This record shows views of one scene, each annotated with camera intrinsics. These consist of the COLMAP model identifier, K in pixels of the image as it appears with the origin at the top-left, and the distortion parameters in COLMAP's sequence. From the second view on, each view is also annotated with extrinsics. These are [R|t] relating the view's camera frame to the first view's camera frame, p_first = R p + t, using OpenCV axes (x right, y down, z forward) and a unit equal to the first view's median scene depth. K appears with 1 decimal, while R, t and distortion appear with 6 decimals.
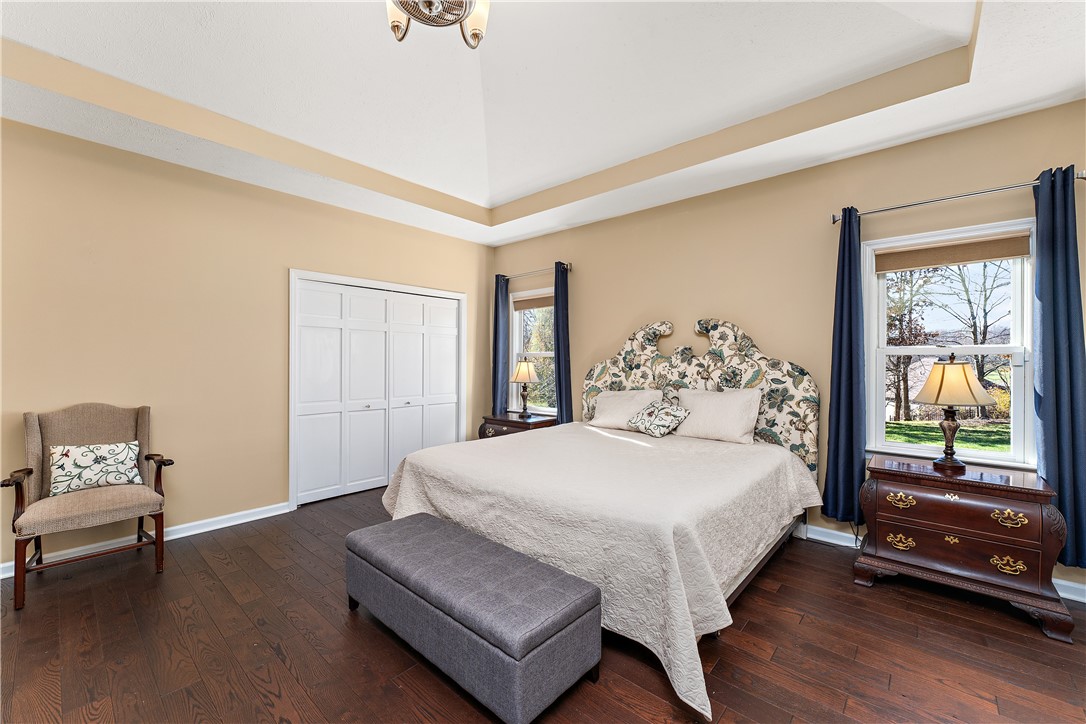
lens RADIAL K [[440.9, 0, 544.7], [0, 440.9, 363.0], [0, 0, 1]] dist [0.006942, 0.000239]
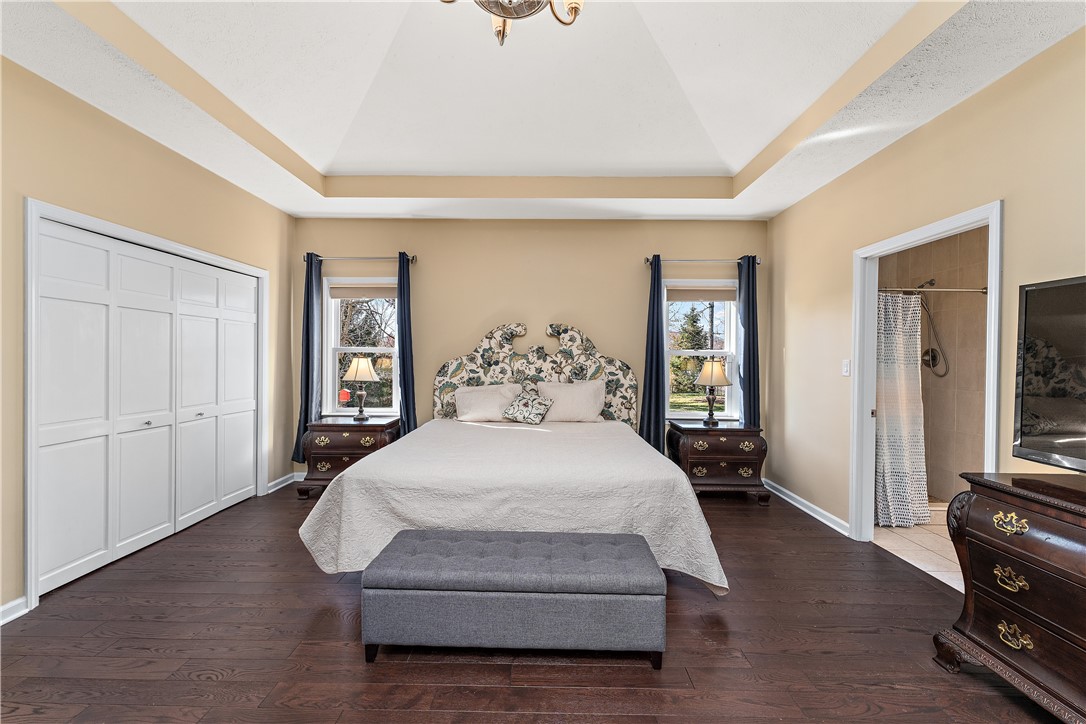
lens RADIAL K [[440.9, 0, 544.7], [0, 440.9, 363.0], [0, 0, 1]] dist [0.006942, 0.000239]
pose [[0.755358, -0.002163, 0.655309, -0.449506], [-0.004521, 0.999954, 0.008513, -0.002123], [-0.655297, -0.009393, 0.755313, 0.107027]]
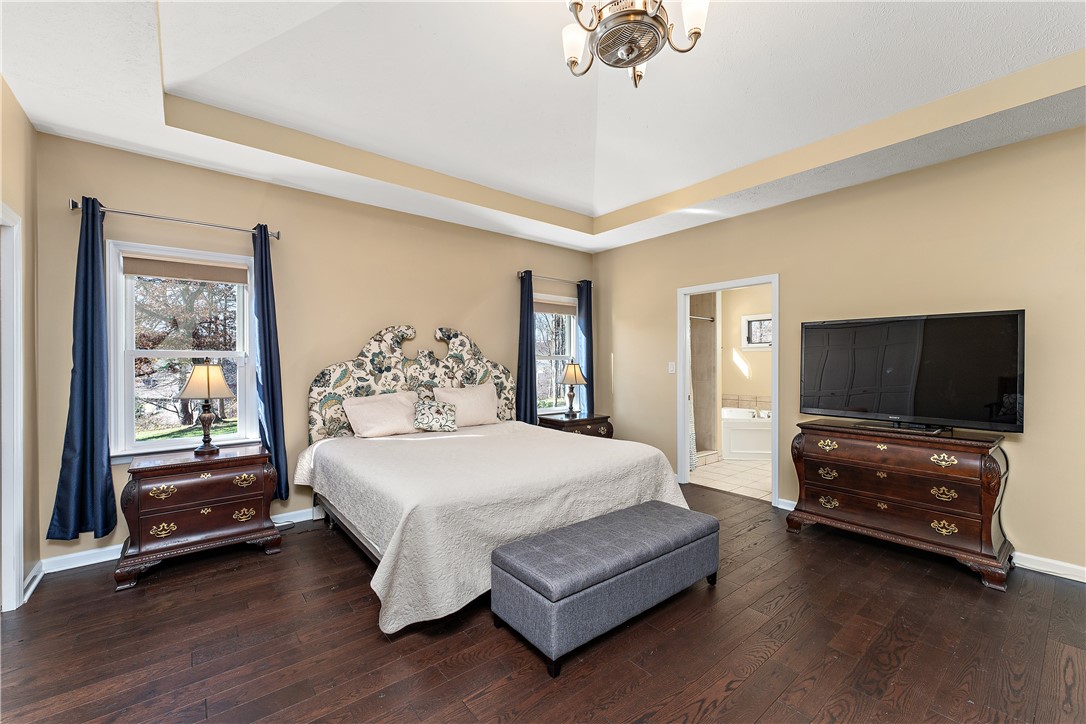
lens RADIAL K [[440.9, 0, 544.7], [0, 440.9, 363.0], [0, 0, 1]] dist [0.006942, 0.000239]
pose [[0.161166, -0.002244, 0.986925, -0.754905], [0.005086, 0.999986, 0.001443, -0.005575], [-0.986914, 0.004787, 0.161176, 0.546413]]
